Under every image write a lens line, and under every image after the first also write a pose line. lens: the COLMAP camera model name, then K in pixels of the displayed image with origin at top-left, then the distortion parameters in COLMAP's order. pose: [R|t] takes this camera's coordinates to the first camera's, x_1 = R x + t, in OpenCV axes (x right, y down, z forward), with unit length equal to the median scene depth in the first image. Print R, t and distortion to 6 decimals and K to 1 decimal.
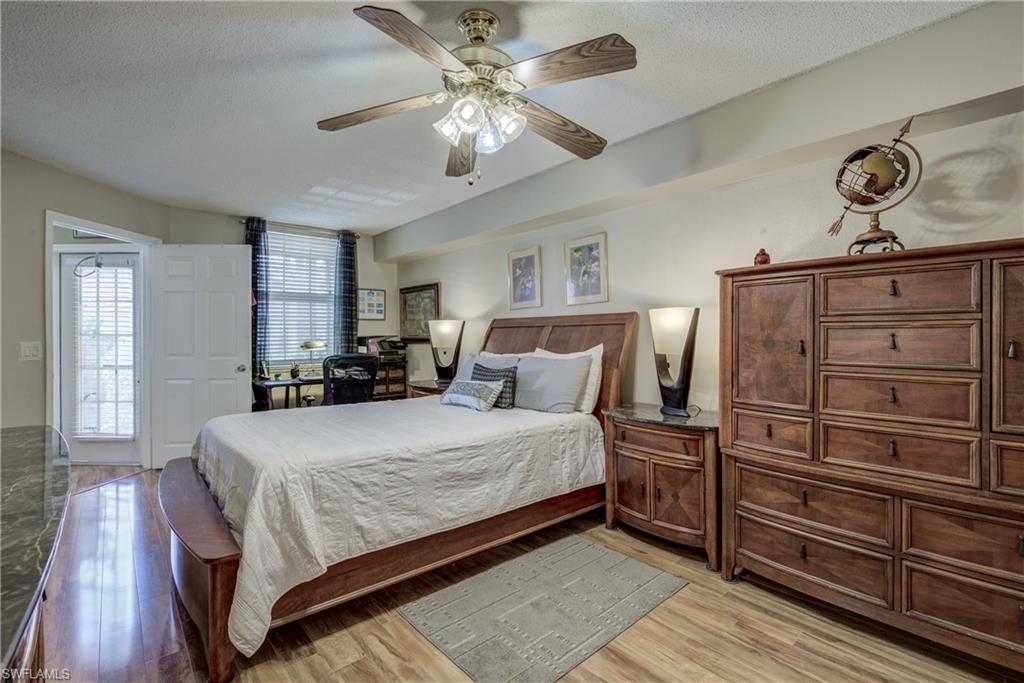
lens RADIAL K [[466.2, 0, 510.5], [0, 466.2, 336.3], [0, 0, 1]] dist [0.000033, 0.000248]
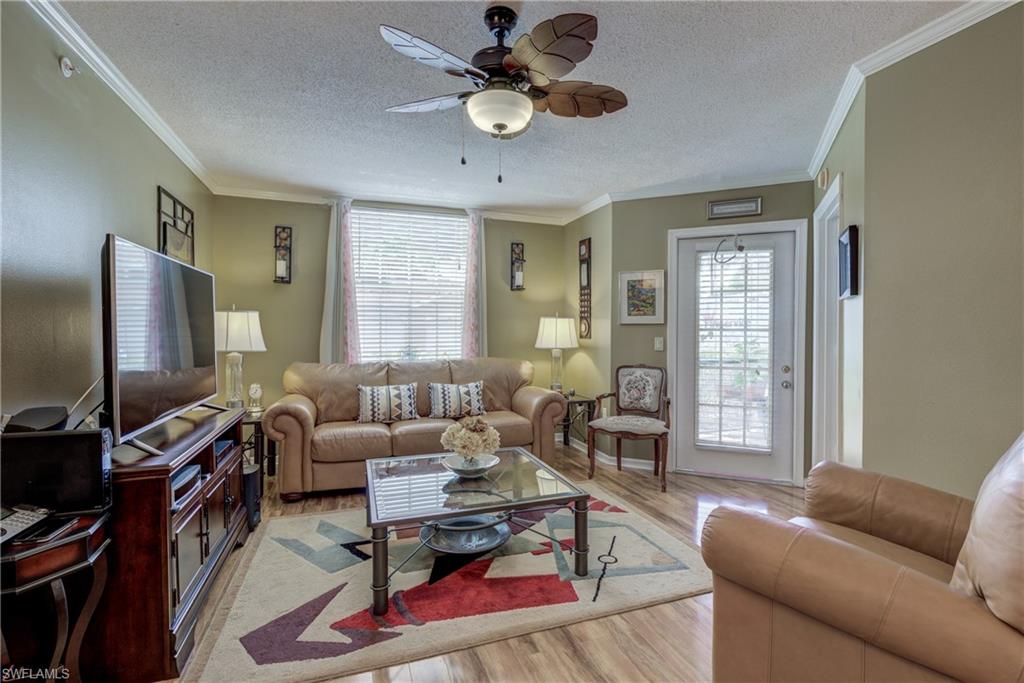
lens RADIAL K [[466.2, 0, 511.6], [0, 466.2, 338.0], [0, 0, 1]] dist [0.000033, 0.000248]
pose [[0.929127, 0.012632, -0.369544, -0.930006], [-0.008128, 0.999873, 0.013743, 0.003917], [0.369671, -0.009766, 0.929111, 0.041498]]
